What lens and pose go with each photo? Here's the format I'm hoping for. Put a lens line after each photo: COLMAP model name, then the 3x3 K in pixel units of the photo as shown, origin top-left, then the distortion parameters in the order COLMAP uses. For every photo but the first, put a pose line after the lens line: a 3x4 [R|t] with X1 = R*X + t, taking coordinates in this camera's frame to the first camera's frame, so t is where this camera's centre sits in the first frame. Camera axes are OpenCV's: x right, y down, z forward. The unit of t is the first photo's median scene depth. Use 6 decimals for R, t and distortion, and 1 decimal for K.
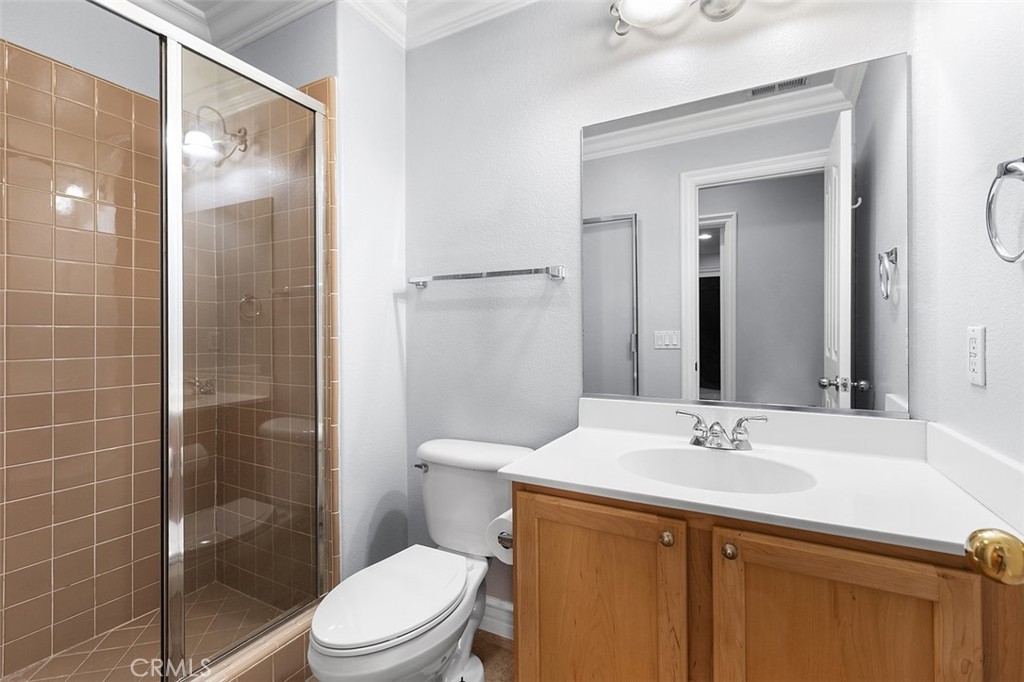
lens RADIAL K [[462.2, 0, 514.4], [0, 462.2, 338.8], [0, 0, 1]] dist [0.004605, 0.000230]
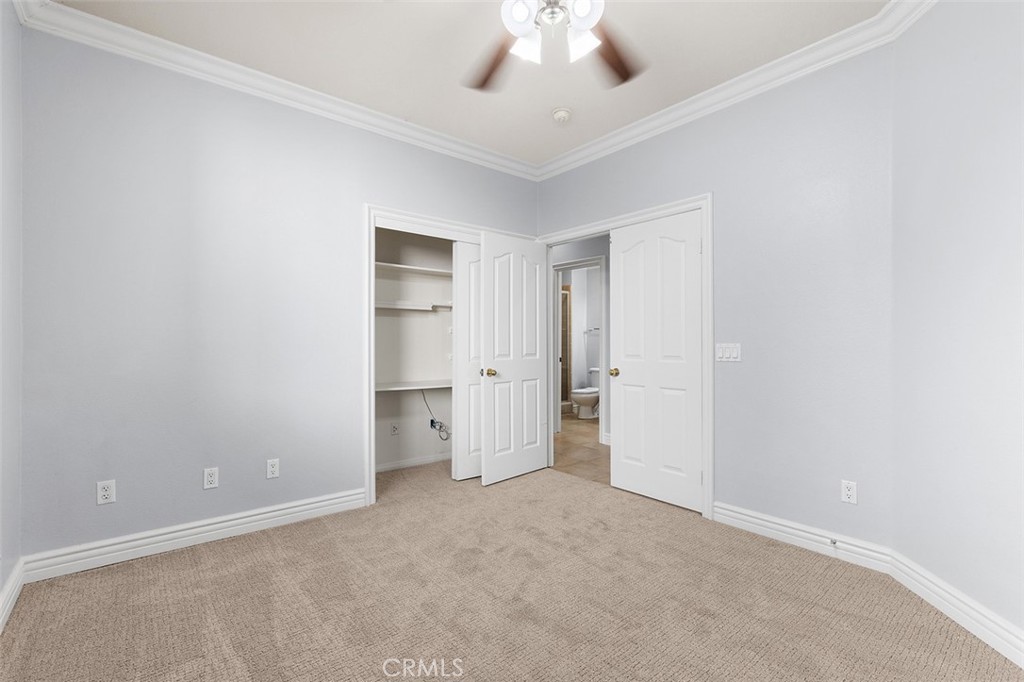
lens RADIAL K [[462.2, 0, 511.3], [0, 462.2, 344.0], [0, 0, 1]] dist [0.004605, 0.000230]
pose [[0.924237, 0.001198, -0.381818, 0.723691], [-0.002252, 0.999995, -0.002314, 0.013494], [0.381813, 0.002999, 0.924235, -3.088898]]
